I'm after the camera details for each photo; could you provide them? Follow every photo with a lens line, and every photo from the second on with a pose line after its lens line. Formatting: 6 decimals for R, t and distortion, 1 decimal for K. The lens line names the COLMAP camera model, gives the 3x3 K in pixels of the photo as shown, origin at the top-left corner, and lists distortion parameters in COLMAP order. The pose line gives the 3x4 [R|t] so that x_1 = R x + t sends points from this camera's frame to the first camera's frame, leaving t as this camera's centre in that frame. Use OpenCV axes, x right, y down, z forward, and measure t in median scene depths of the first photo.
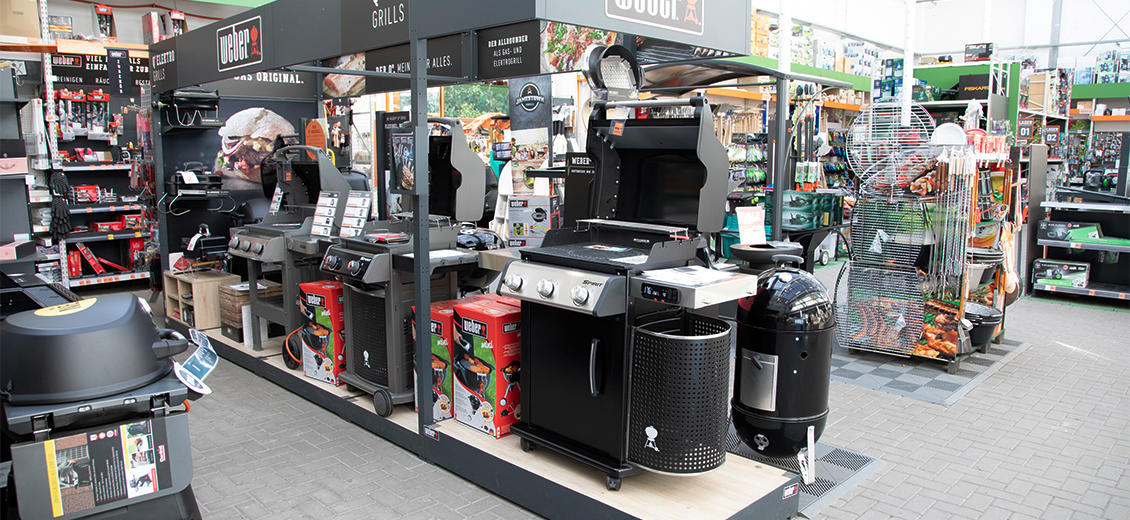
lens RADIAL K [[764.3, 0, 565.0], [0, 764.3, 260.0], [0, 0, 1]] dist [-0.073163, 0.001109]
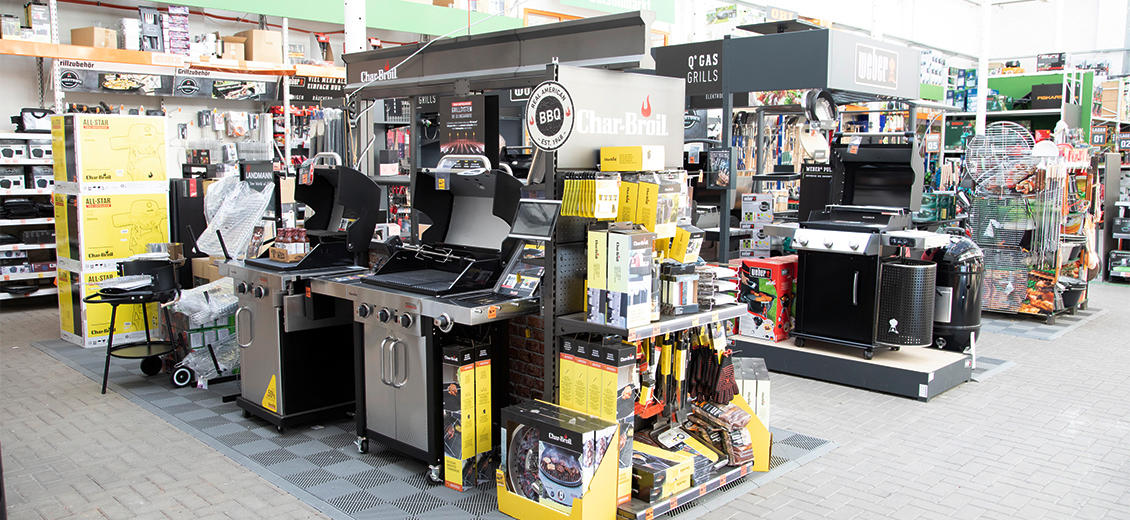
lens RADIAL K [[892.0, 0, 565.0], [0, 892.0, 260.0], [0, 0, 1]] dist [-0.012527, 0.005549]
pose [[0.999870, -0.001782, 0.016002, -0.356330], [0.002241, 0.999585, -0.028720, 0.073034], [-0.015945, 0.028752, 0.999459, -0.551123]]
